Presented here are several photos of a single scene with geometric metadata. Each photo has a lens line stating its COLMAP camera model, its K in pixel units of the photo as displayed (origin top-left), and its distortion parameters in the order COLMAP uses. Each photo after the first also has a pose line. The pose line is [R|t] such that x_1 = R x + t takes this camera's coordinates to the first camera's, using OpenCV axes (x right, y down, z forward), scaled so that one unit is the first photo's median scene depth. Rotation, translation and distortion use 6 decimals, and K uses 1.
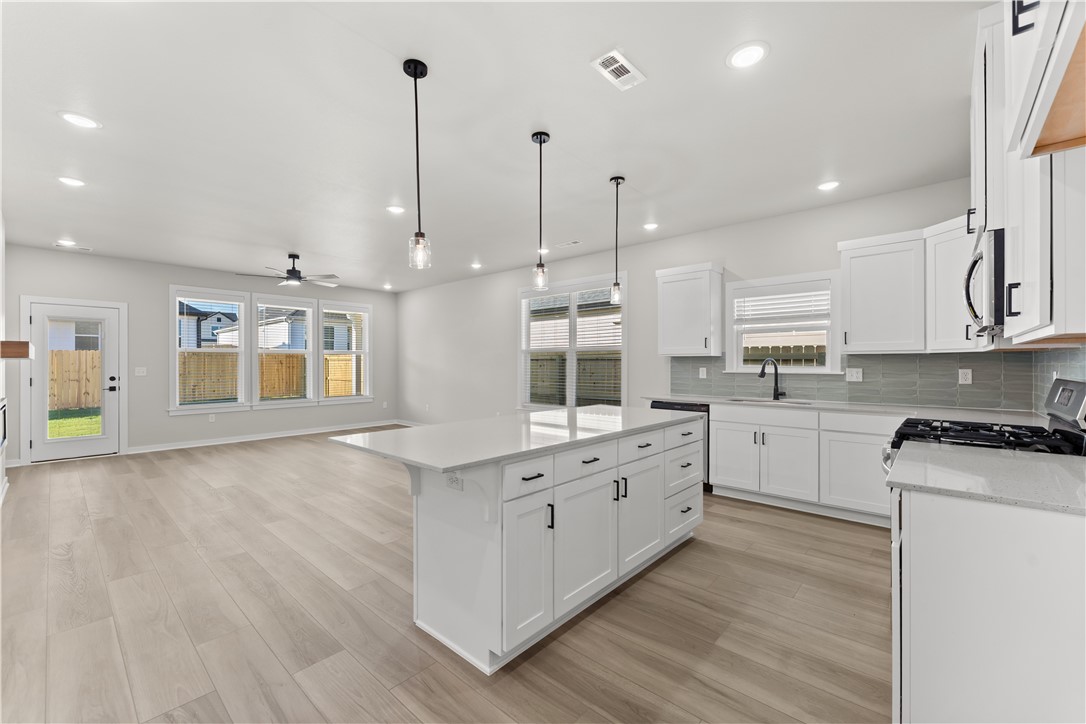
lens RADIAL K [[442.1, 0, 544.9], [0, 442.1, 365.4], [0, 0, 1]] dist [-0.000934, -0.000767]
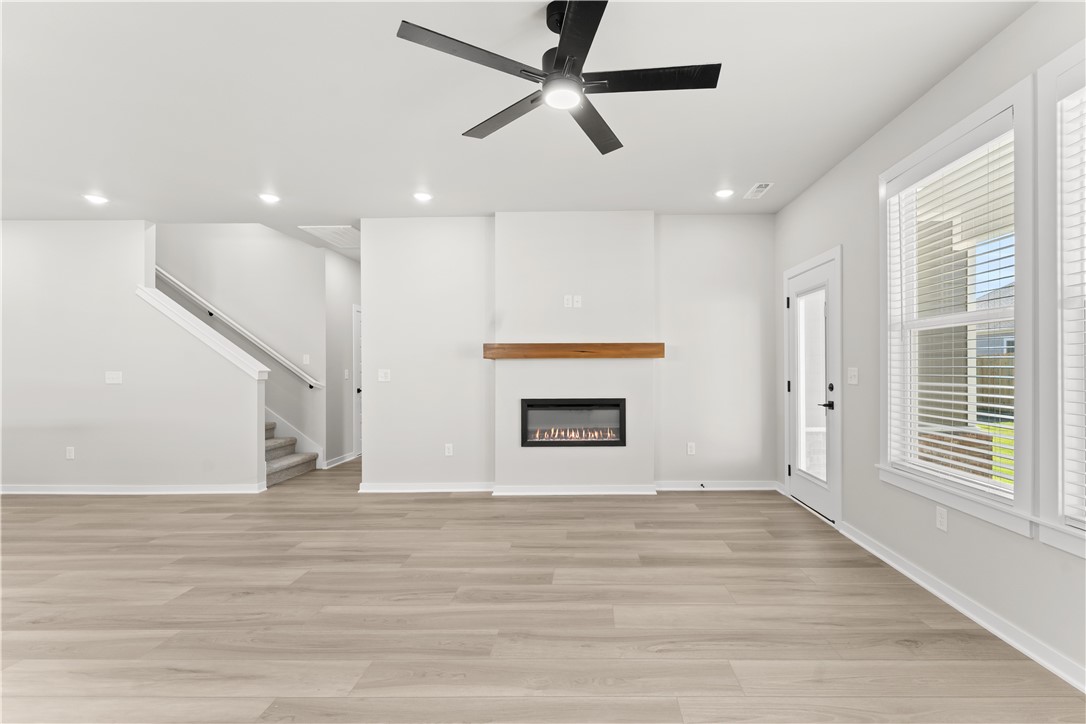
lens RADIAL K [[466.2, 0, 585.1], [0, 466.2, 366.8], [0, 0, 1]] dist [0.002414, -0.001961]
pose [[-0.746558, 0.006258, -0.665291, -0.534144], [0.003590, 0.999979, 0.005377, 0.000455], [0.665311, 0.001626, -0.746564, 1.881933]]
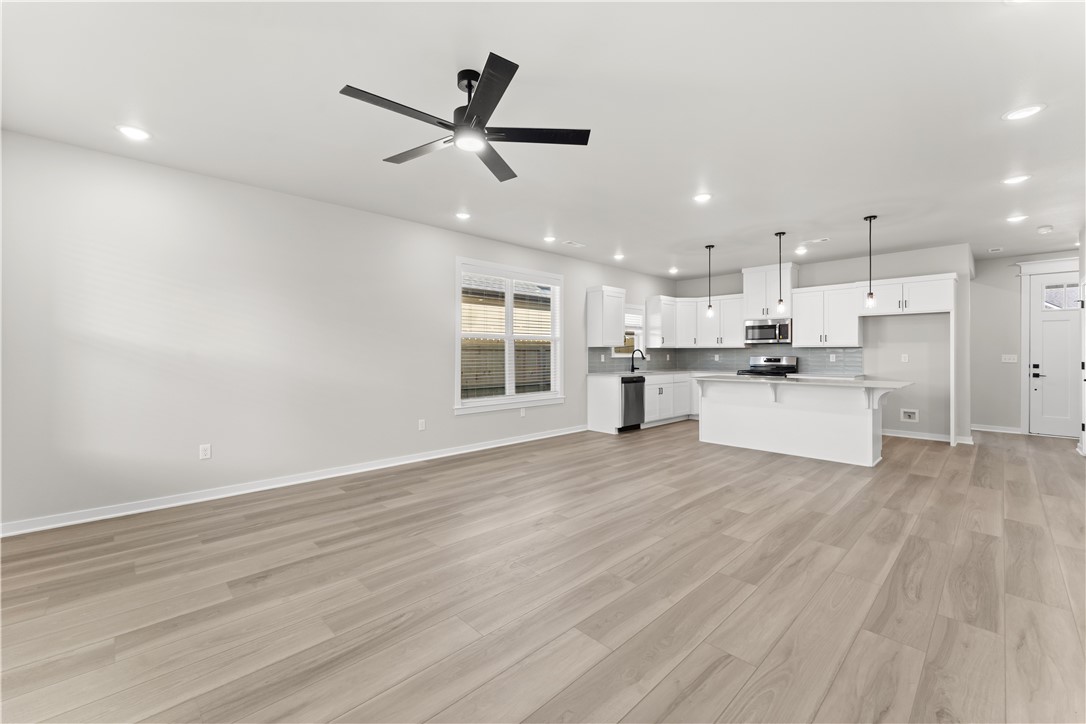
lens RADIAL K [[442.1, 0, 540.7], [0, 442.1, 351.0], [0, 0, 1]] dist [-0.000934, -0.000767]
pose [[0.076910, 0.008609, 0.997001, -1.436622], [0.005399, 0.999944, -0.009051, 0.006226], [-0.997023, 0.006079, 0.076860, 1.354634]]
